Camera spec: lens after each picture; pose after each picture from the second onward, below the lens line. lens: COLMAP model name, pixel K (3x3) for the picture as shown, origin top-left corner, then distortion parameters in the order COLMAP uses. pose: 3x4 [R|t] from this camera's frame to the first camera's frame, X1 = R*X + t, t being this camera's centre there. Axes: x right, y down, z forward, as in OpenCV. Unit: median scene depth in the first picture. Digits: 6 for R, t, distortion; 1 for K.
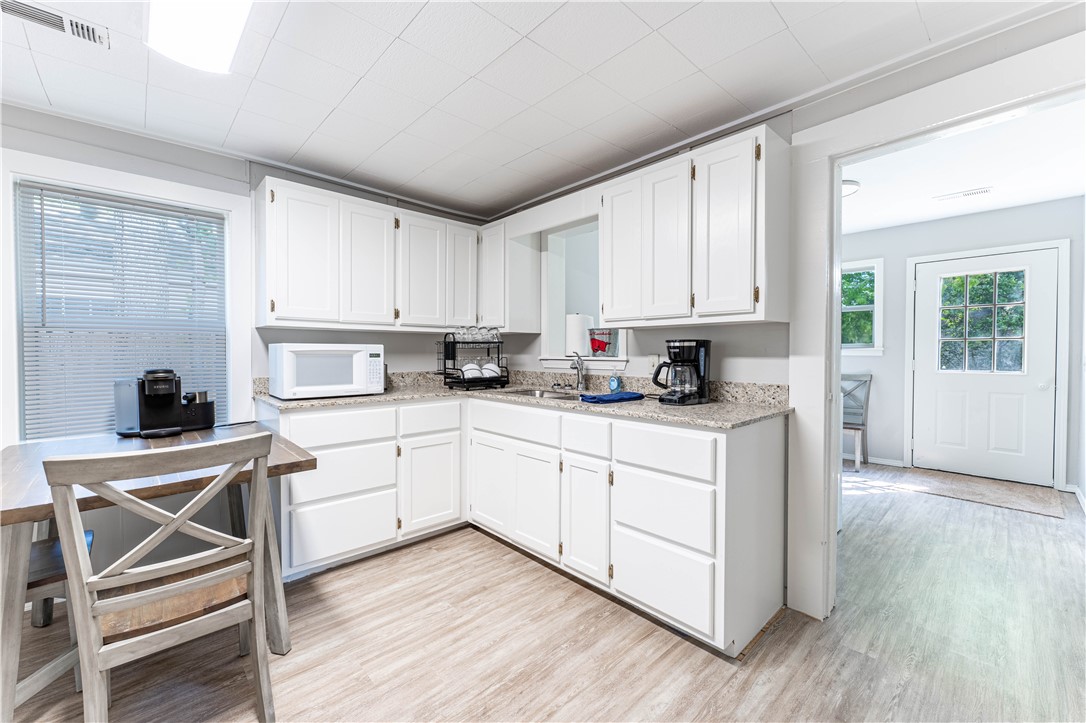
lens RADIAL K [[445.4, 0, 535.0], [0, 445.4, 359.8], [0, 0, 1]] dist [0.000831, 0.000039]
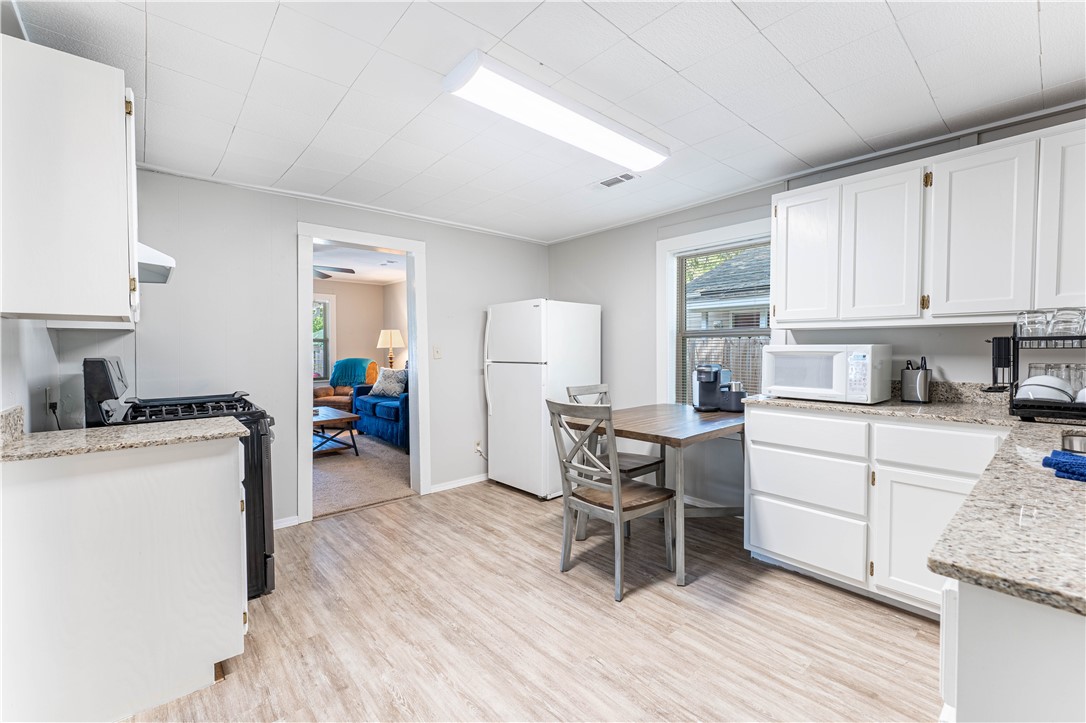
lens RADIAL K [[445.4, 0, 535.0], [0, 445.4, 359.8], [0, 0, 1]] dist [0.000831, 0.000039]
pose [[-0.032225, 0.023725, -0.999199, 0.552144], [-0.018339, 0.999536, 0.024324, -0.016364], [0.999312, 0.019108, -0.031774, 0.457552]]
